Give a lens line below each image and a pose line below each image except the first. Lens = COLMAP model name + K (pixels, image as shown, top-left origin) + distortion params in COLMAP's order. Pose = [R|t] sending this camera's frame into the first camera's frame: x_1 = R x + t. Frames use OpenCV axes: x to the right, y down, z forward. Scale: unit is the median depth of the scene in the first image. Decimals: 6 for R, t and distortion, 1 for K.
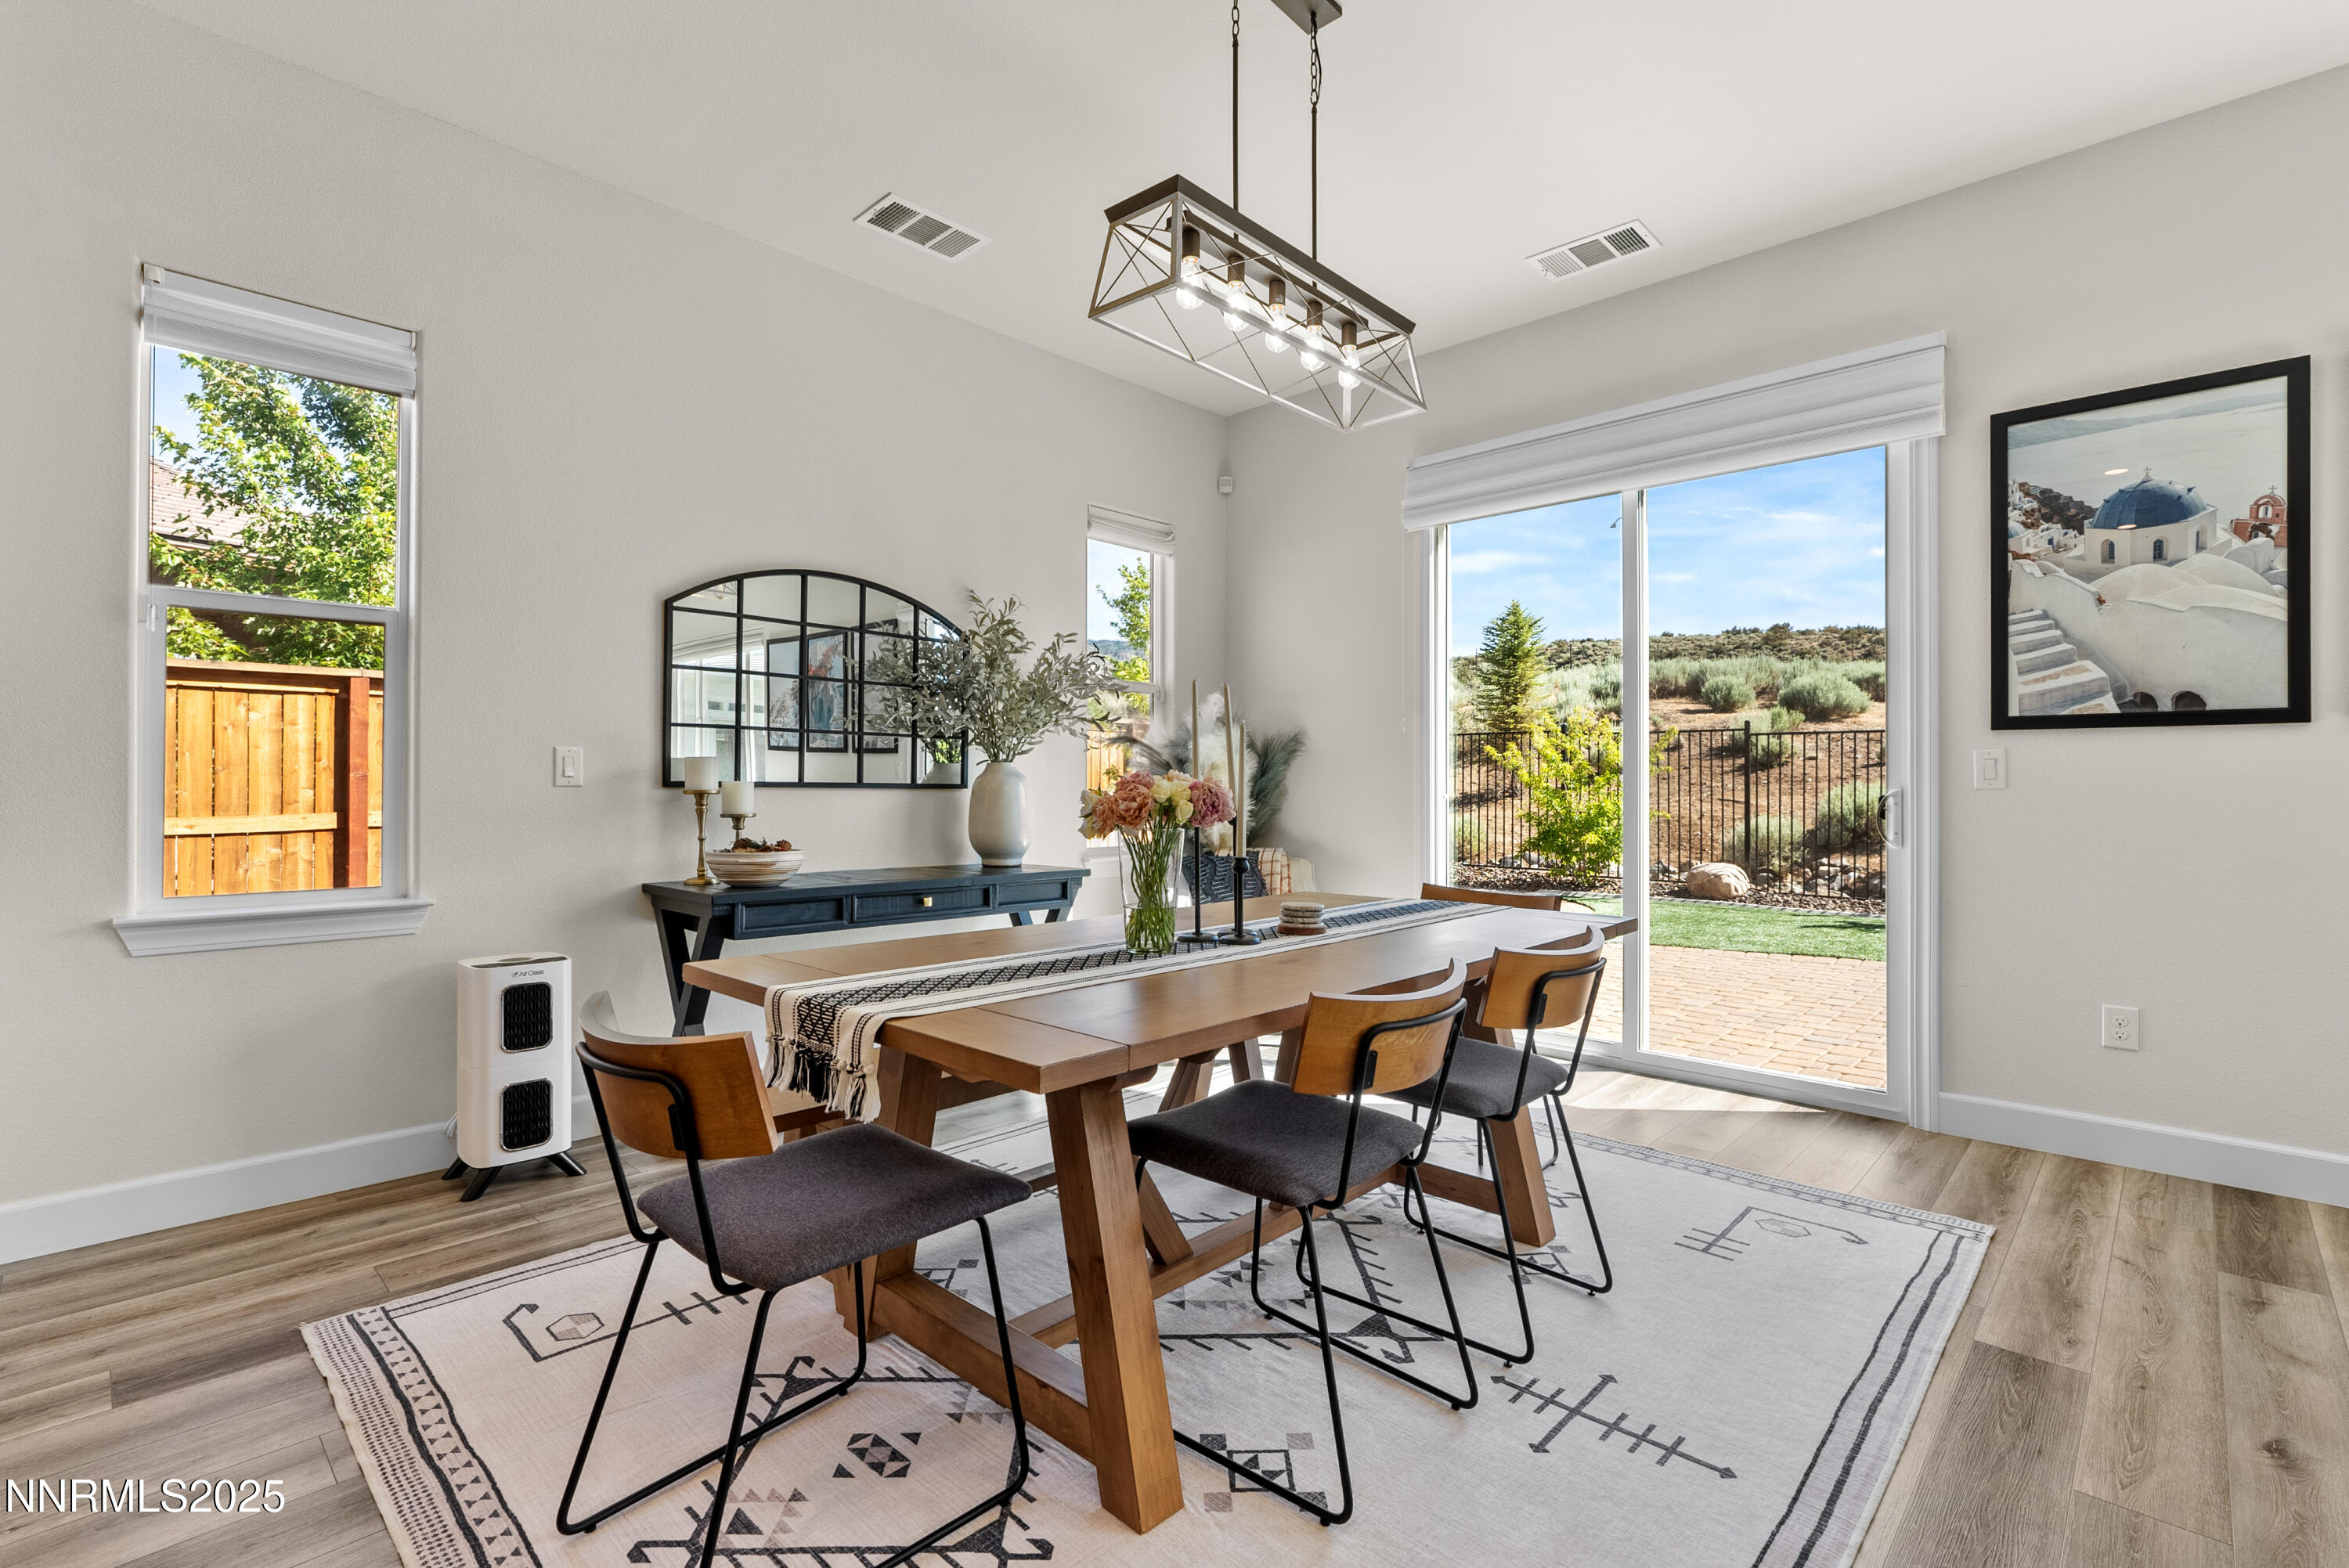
lens RADIAL K [[1068.0, 0, 1181.3], [0, 1068.0, 787.4], [0, 0, 1]] dist [-0.015219, 0.000374]
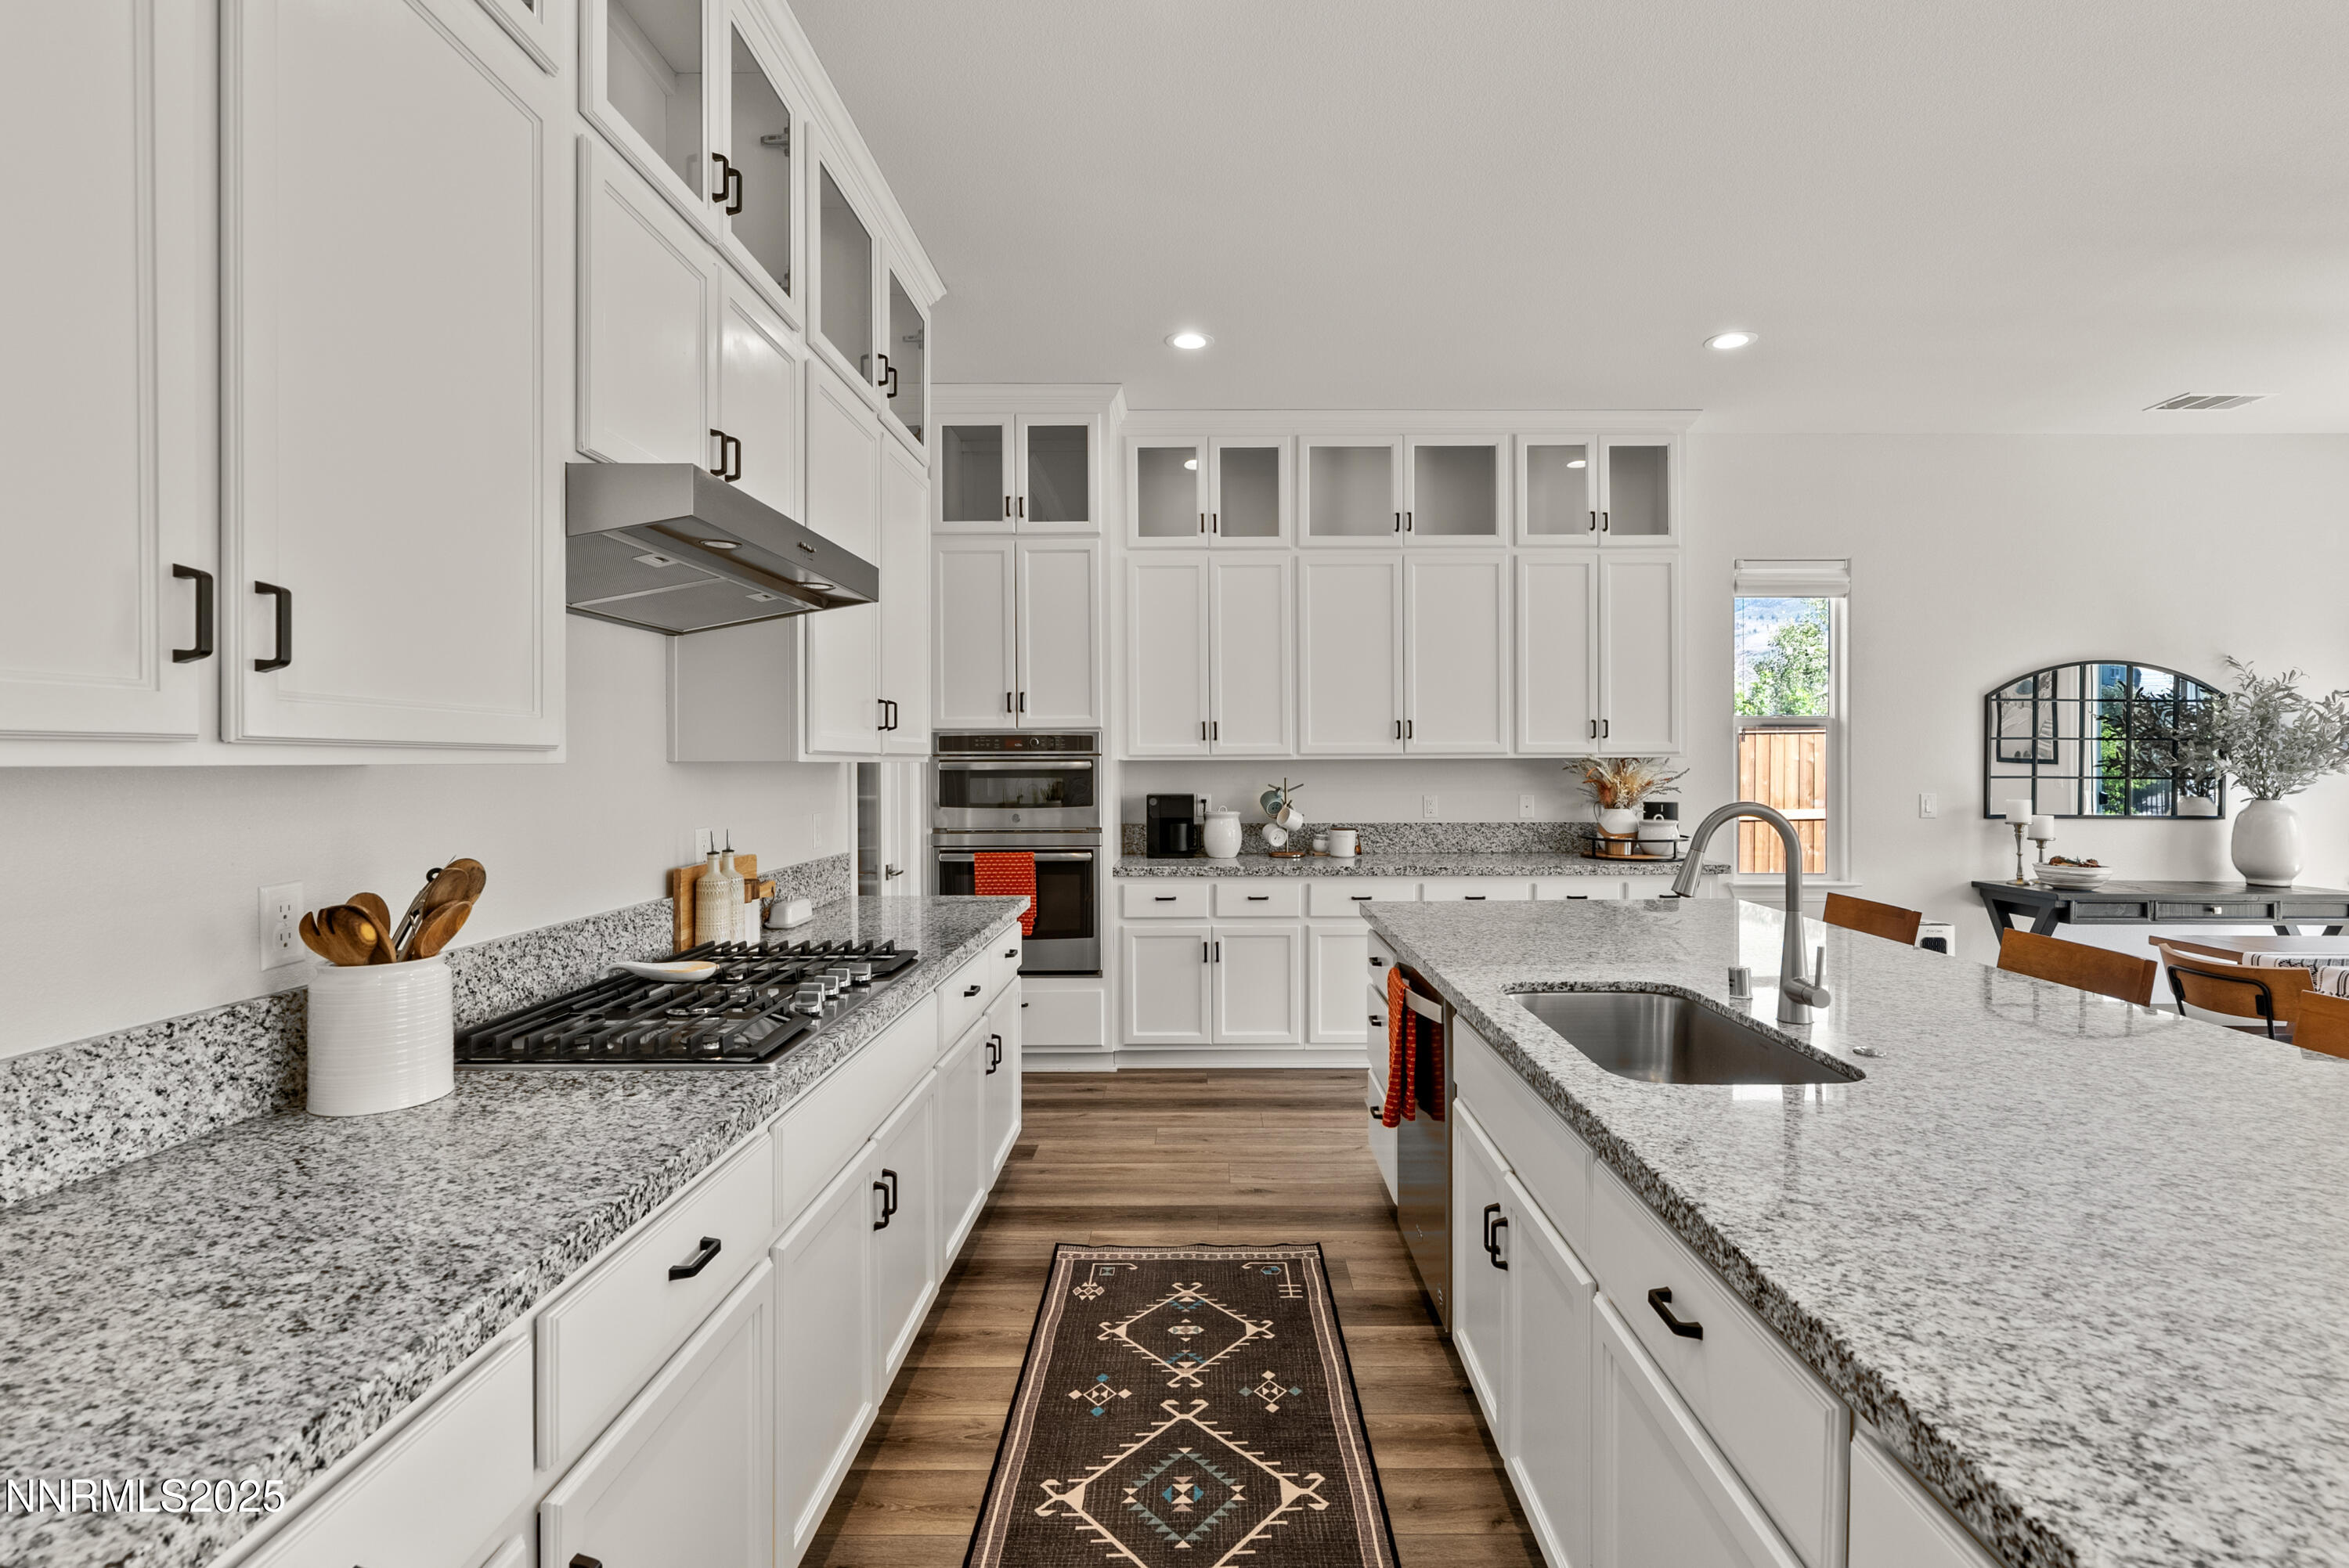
lens RADIAL K [[1068.0, 0, 1174.2], [0, 1068.0, 774.0], [0, 0, 1]] dist [-0.015219, 0.000374]
pose [[0.669492, 0.006750, -0.742788, -0.135493], [0.001688, 0.999942, 0.010608, -0.080969], [0.742817, -0.008356, 0.669442, -0.862662]]
